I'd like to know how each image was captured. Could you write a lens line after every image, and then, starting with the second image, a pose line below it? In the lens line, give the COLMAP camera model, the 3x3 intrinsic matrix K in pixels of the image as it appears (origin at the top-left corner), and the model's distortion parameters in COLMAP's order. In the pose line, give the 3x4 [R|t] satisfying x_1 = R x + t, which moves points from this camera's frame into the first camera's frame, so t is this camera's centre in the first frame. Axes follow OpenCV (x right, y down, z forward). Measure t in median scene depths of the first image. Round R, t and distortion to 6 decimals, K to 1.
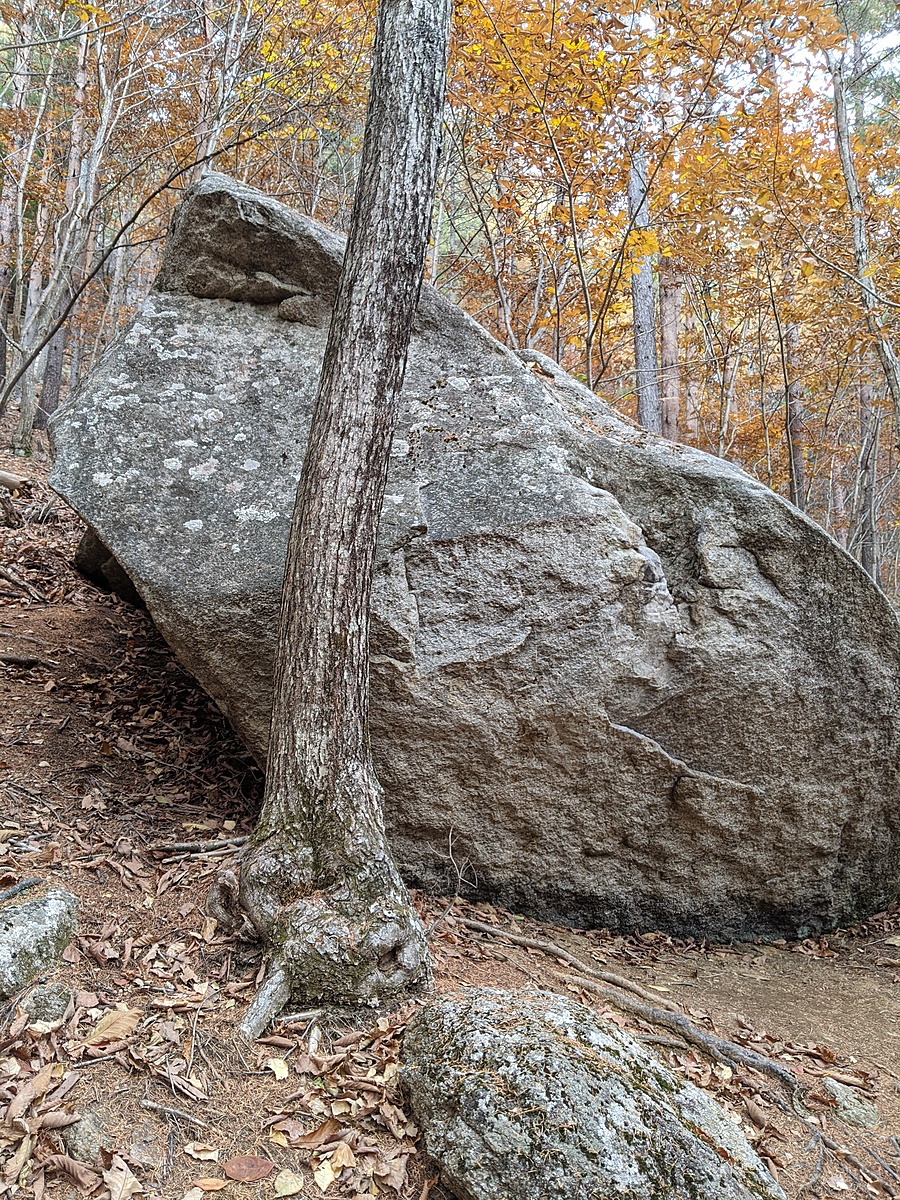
lens RADIAL K [[955.9, 0, 451.1], [0, 955.9, 596.0], [0, 0, 1]] dist [0.011449, -0.046962]
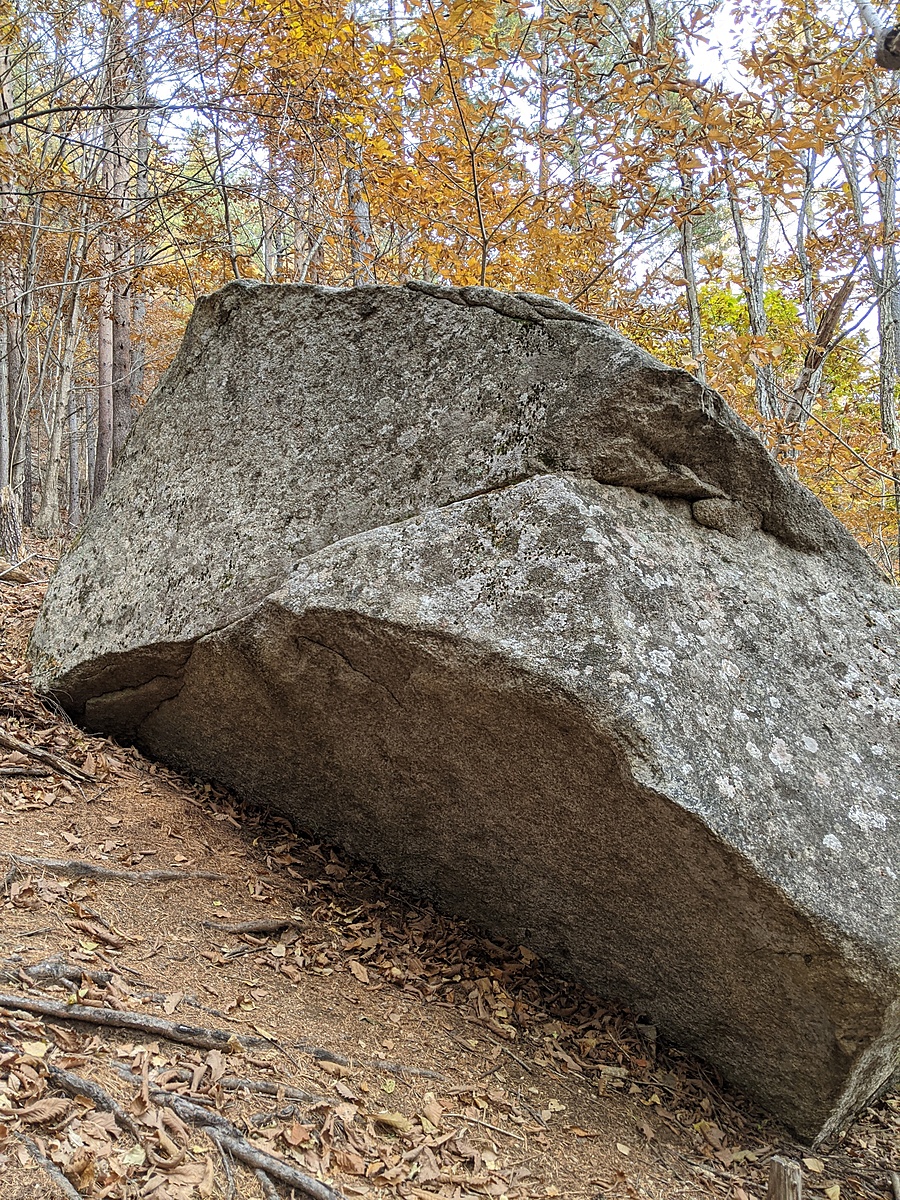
lens RADIAL K [[955.9, 0, 448.4], [0, 955.9, 606.1], [0, 0, 1]] dist [0.011449, -0.046962]
pose [[0.863444, 0.015112, 0.504219, -0.840013], [-0.046696, 0.997654, 0.050063, -0.261909], [-0.502279, -0.066772, 0.862124, 0.393187]]
